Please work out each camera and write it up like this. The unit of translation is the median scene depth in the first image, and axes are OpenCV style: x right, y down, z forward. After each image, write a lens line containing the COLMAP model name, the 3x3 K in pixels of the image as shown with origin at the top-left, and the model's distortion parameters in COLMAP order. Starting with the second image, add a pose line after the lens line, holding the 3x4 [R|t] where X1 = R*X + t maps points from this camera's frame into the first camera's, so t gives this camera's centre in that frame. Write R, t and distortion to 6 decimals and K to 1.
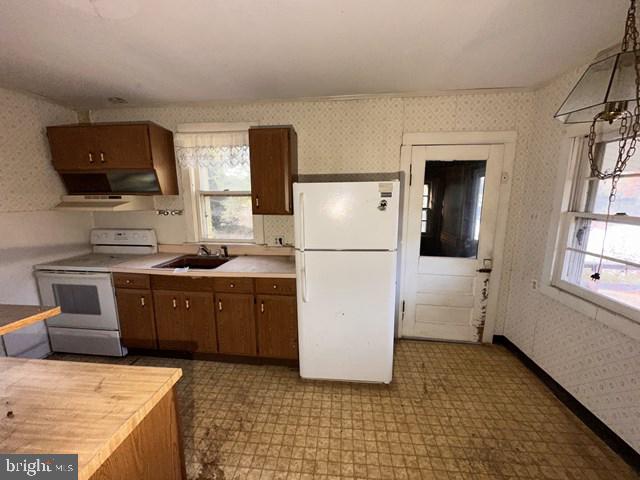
lens RADIAL K [[253.3, 0, 318.8], [0, 253.3, 240.7], [0, 0, 1]] dist [-0.000076, -0.000283]
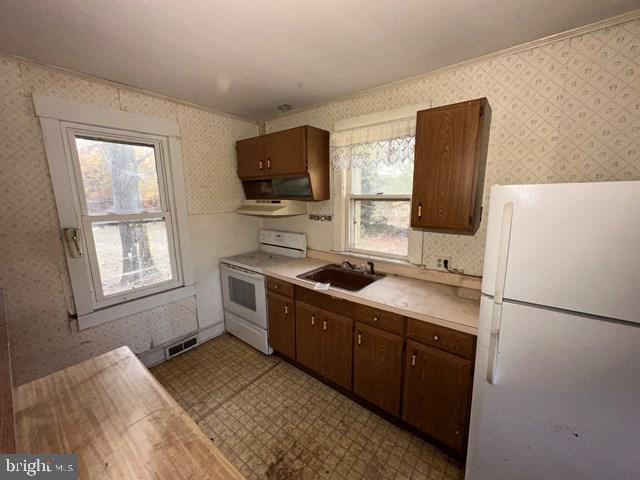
lens RADIAL K [[253.3, 0, 320.7], [0, 253.3, 241.1], [0, 0, 1]] dist [-0.000076, -0.000283]
pose [[0.845635, 0.089730, -0.526166, -0.089696], [-0.086344, 0.995782, 0.031047, -0.062308], [0.526732, 0.019177, 0.849815, 0.226197]]
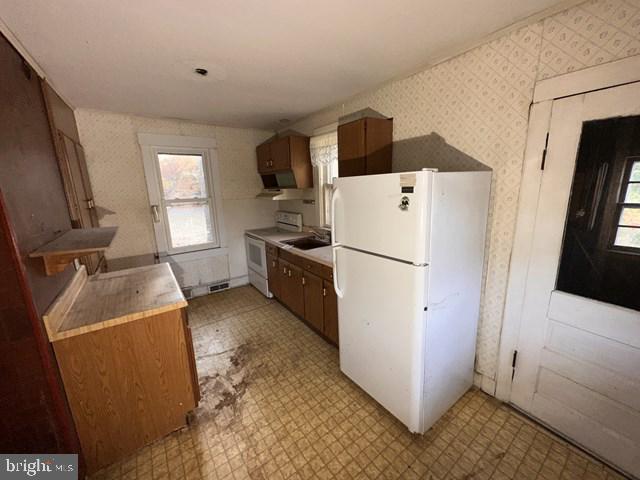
lens RADIAL K [[253.3, 0, 320.4], [0, 253.3, 240.3], [0, 0, 1]] dist [-0.000076, -0.000283]
pose [[0.665264, 0.142466, -0.732889, 0.489626], [-0.105017, 0.989722, 0.097064, -0.057403], [0.739185, 0.012393, 0.673388, 0.221043]]
